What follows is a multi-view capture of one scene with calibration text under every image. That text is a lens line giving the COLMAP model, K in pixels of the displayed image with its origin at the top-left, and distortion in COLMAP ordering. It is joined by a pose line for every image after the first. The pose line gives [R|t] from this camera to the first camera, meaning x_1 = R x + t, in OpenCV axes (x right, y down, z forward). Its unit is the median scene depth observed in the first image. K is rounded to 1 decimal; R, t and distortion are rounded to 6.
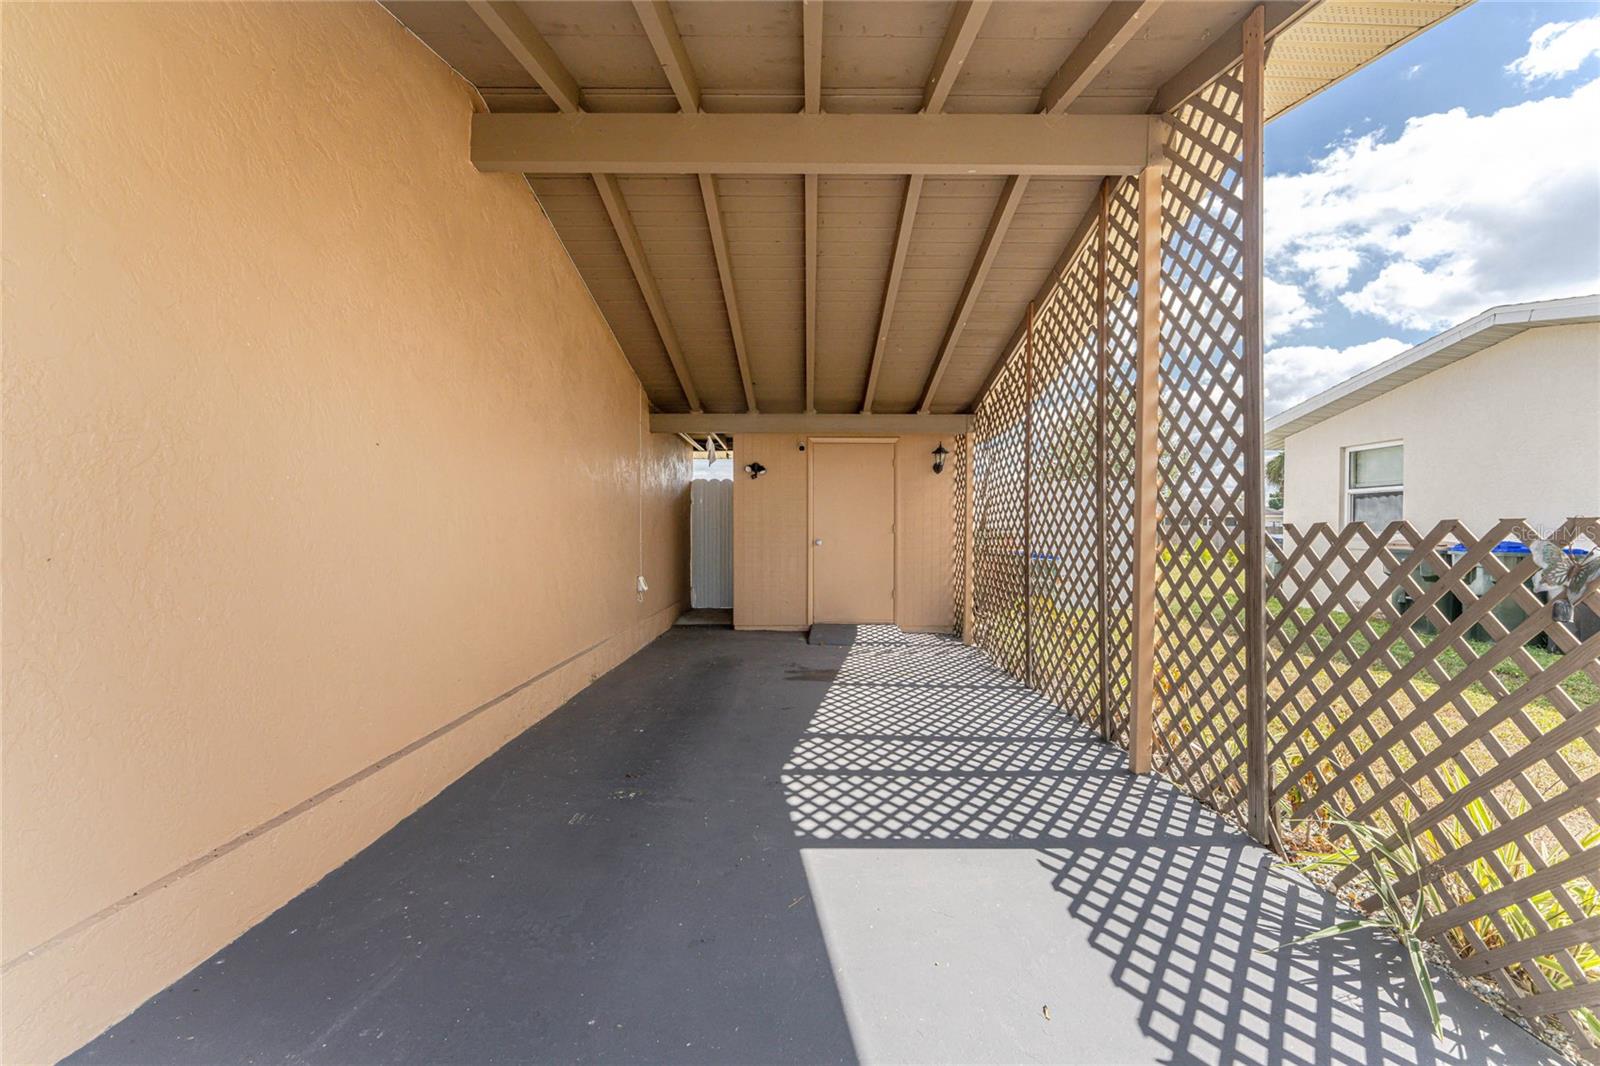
lens RADIAL K [[639.8, 0, 791.6], [0, 639.8, 551.2], [0, 0, 1]] dist [-0.001058, -0.000237]
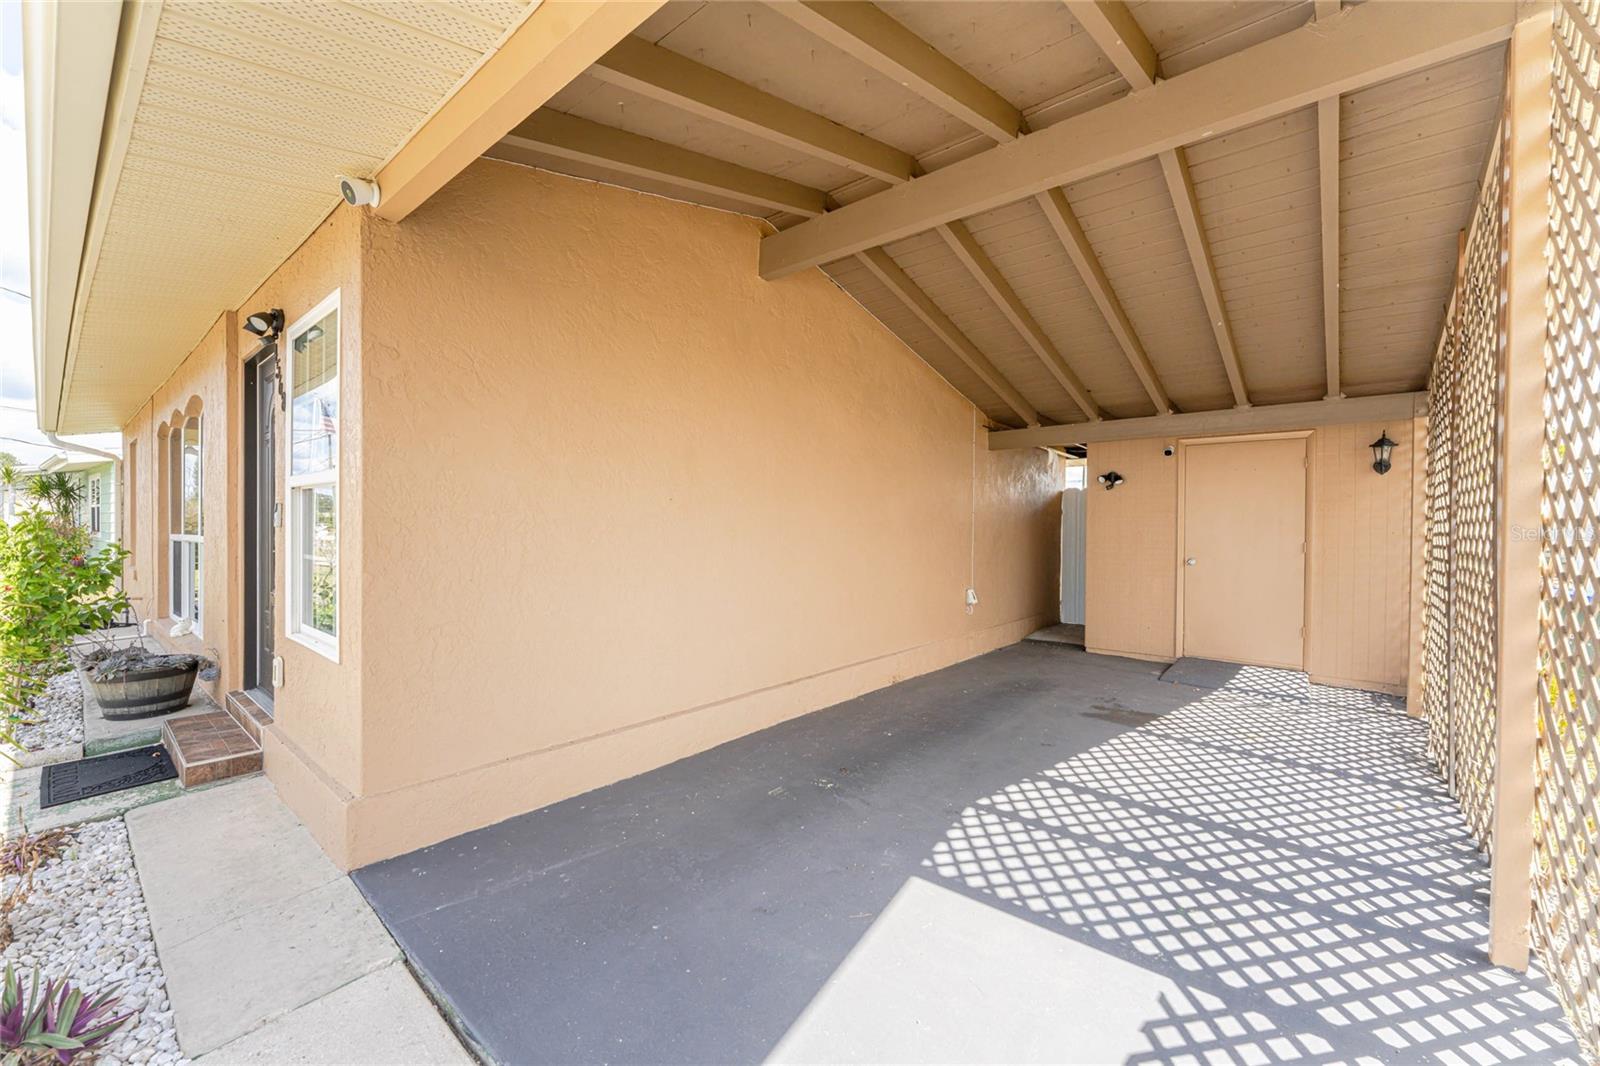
lens RADIAL K [[629.2, 0, 802.0], [0, 629.2, 539.9], [0, 0, 1]] dist [-0.001743, -0.000183]
pose [[0.767064, 0.016075, -0.641370, 0.368131], [-0.024560, 0.999689, -0.004318, -0.053601], [0.641101, 0.019064, 0.767220, 0.056626]]
